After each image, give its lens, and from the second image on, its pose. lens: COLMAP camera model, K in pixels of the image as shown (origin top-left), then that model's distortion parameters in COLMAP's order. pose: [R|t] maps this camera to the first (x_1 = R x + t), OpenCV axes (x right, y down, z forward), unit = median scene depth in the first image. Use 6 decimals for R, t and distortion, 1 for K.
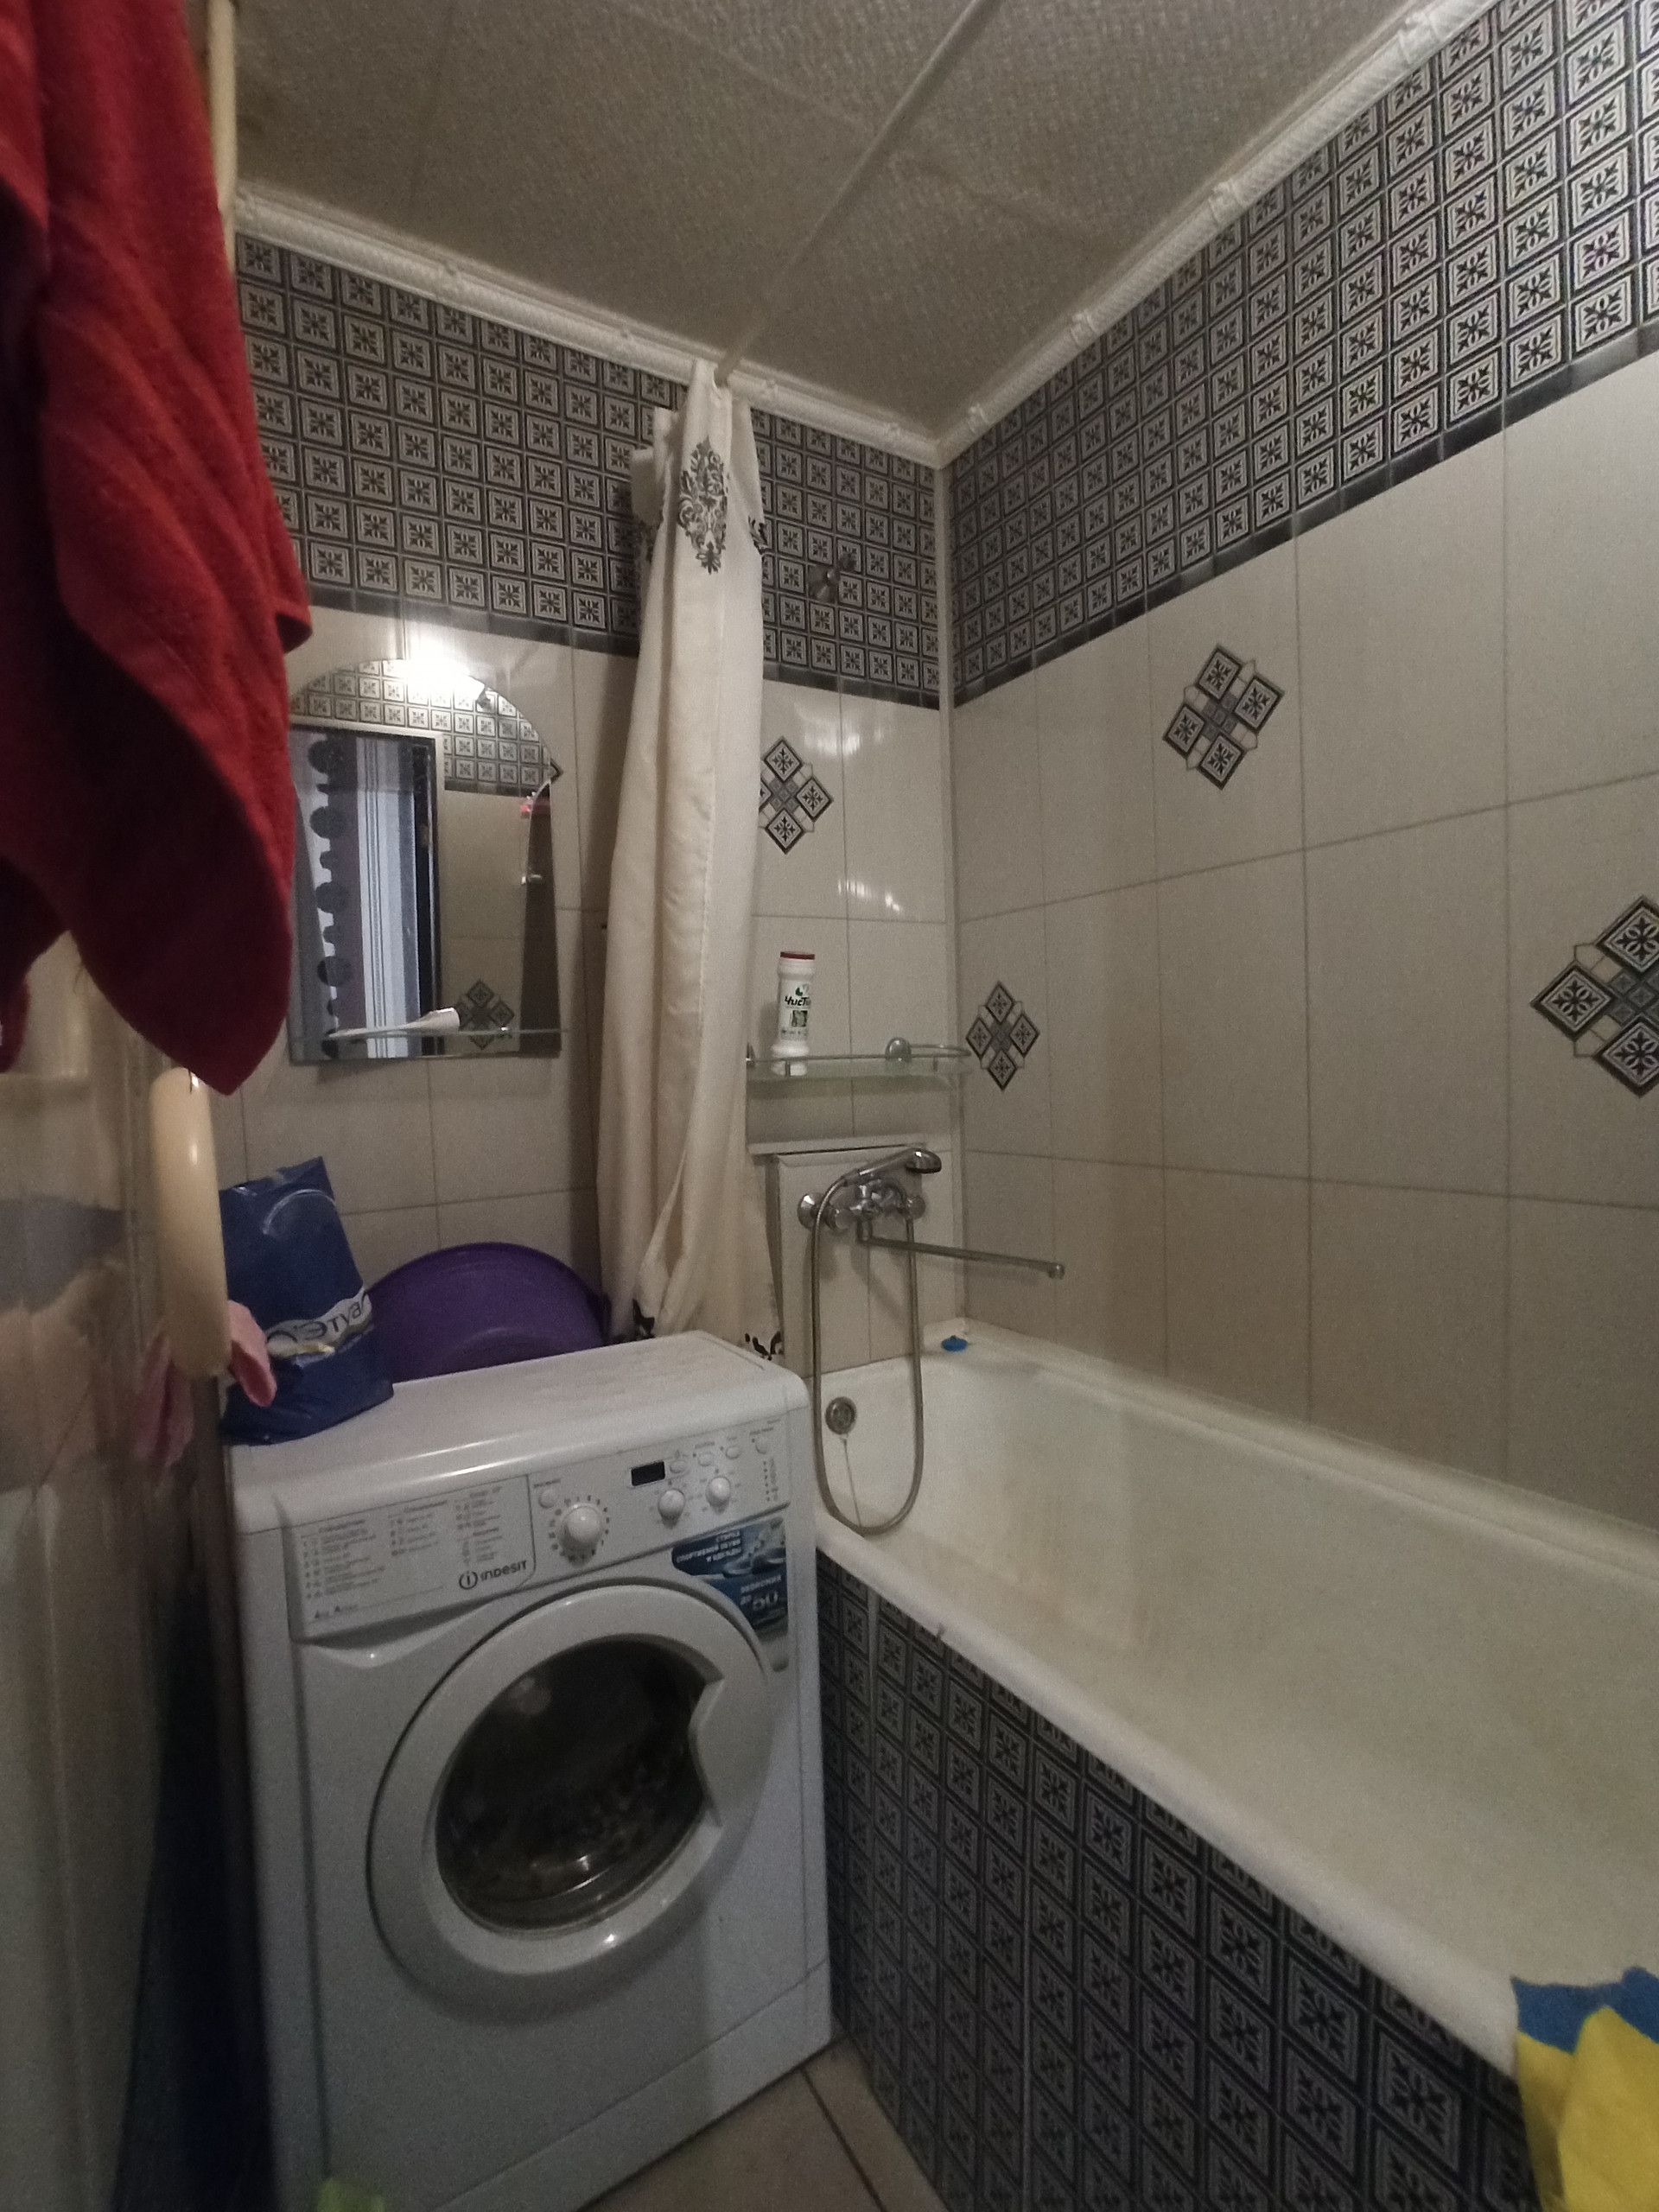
lens RADIAL K [[1038.7, 0, 829.5], [0, 1038.7, 1106.0], [0, 0, 1]] dist [-0.082718, 0.062832]
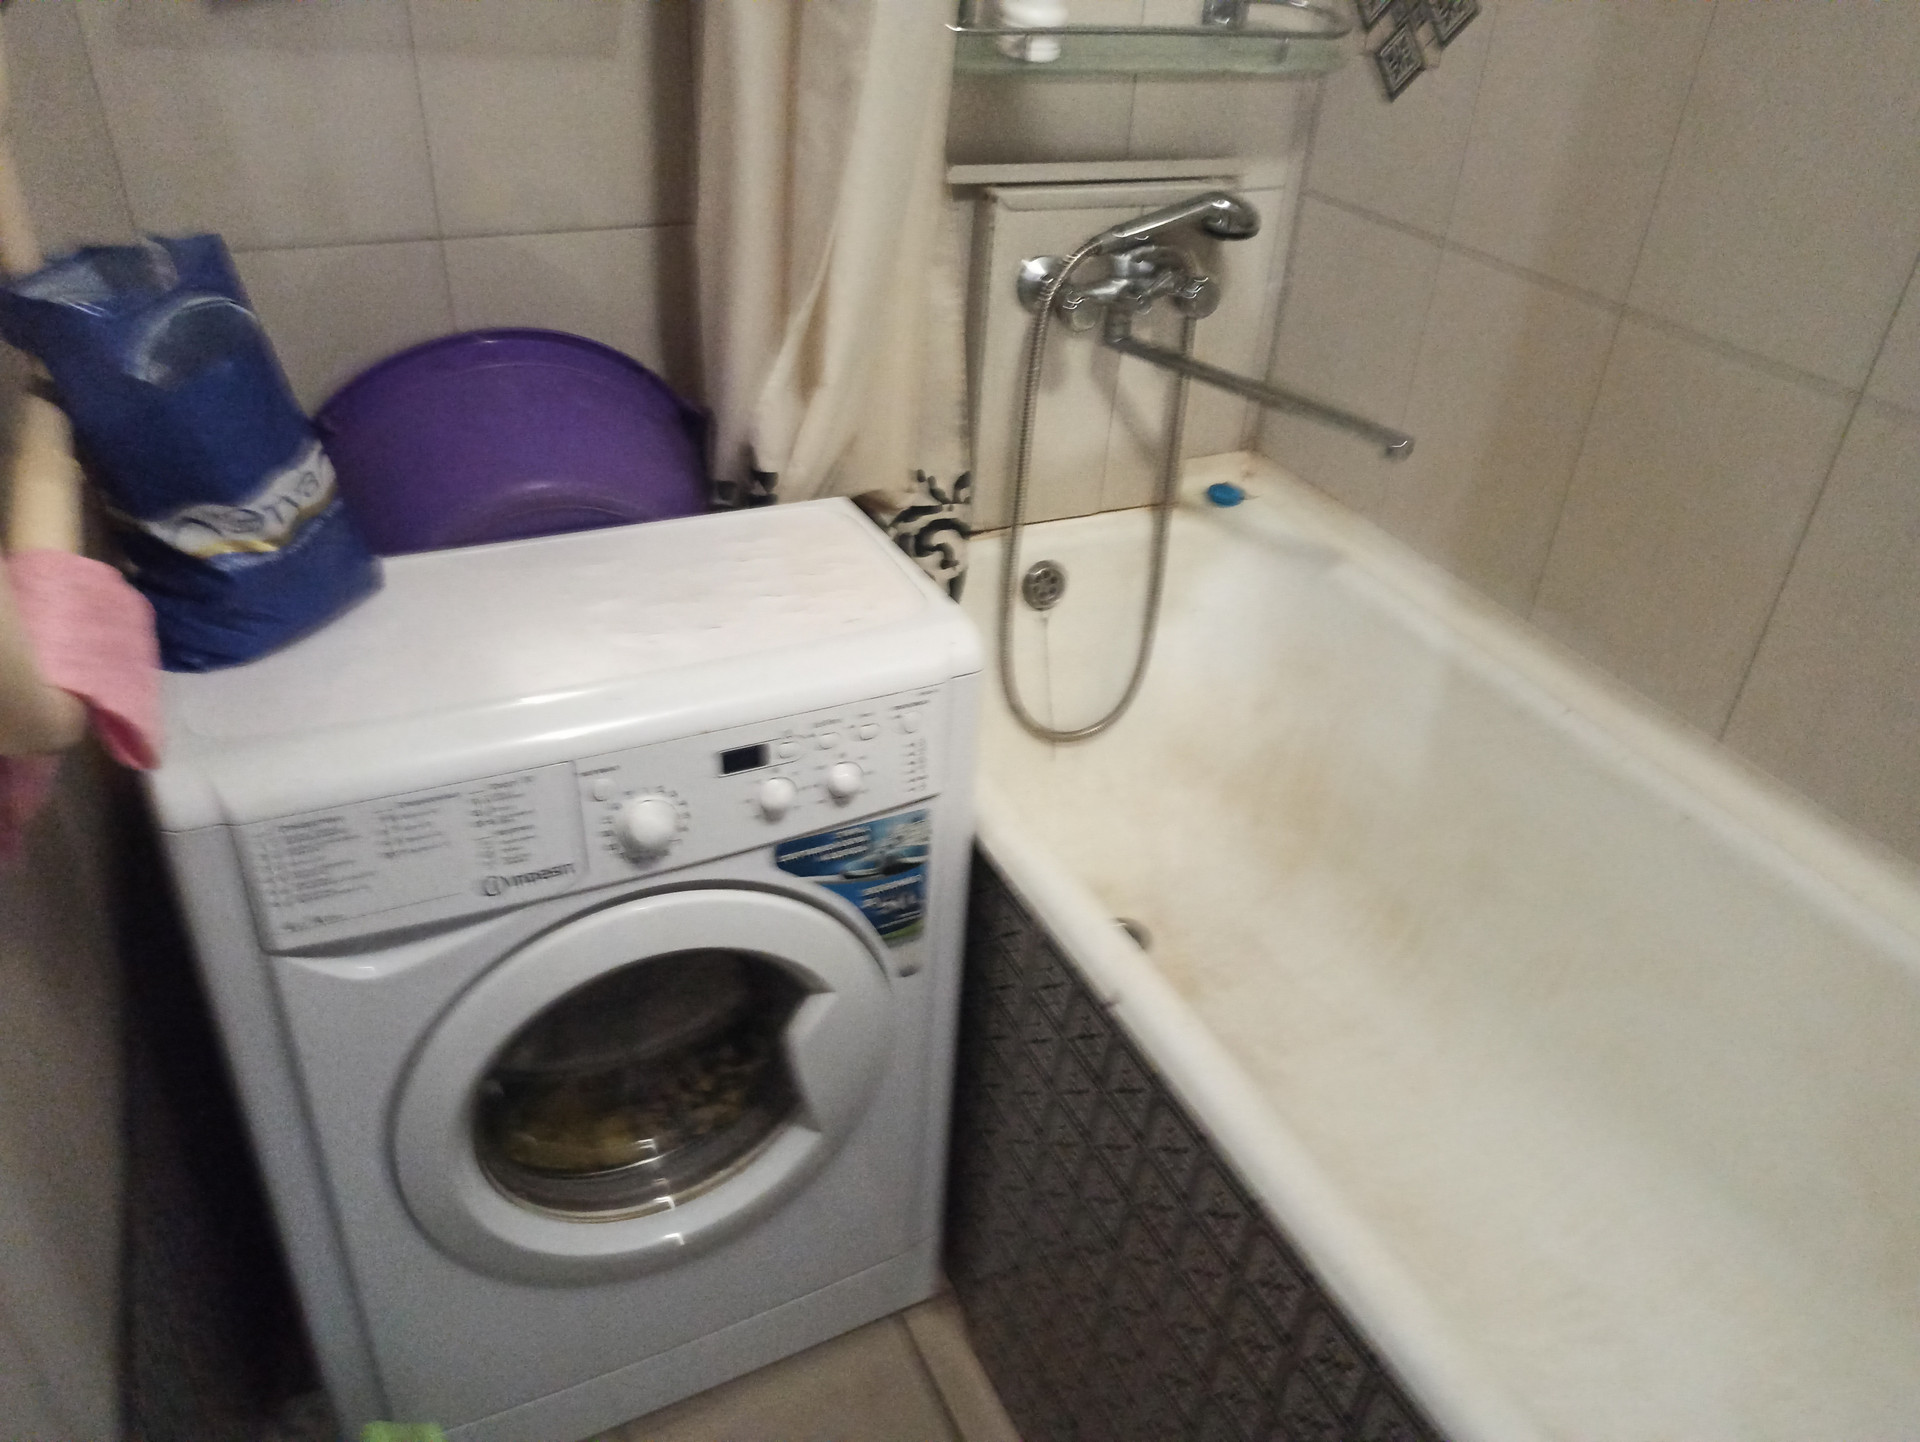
lens RADIAL K [[1435.7, 0, 960.0], [0, 1435.7, 721.0], [0, 0, 1]] dist [0.044823, -0.000901]
pose [[0.990489, 0.132439, -0.037313, 0.005202], [-0.095424, 0.856550, 0.507165, -0.144723], [0.099129, -0.498781, 0.861041, 0.128665]]
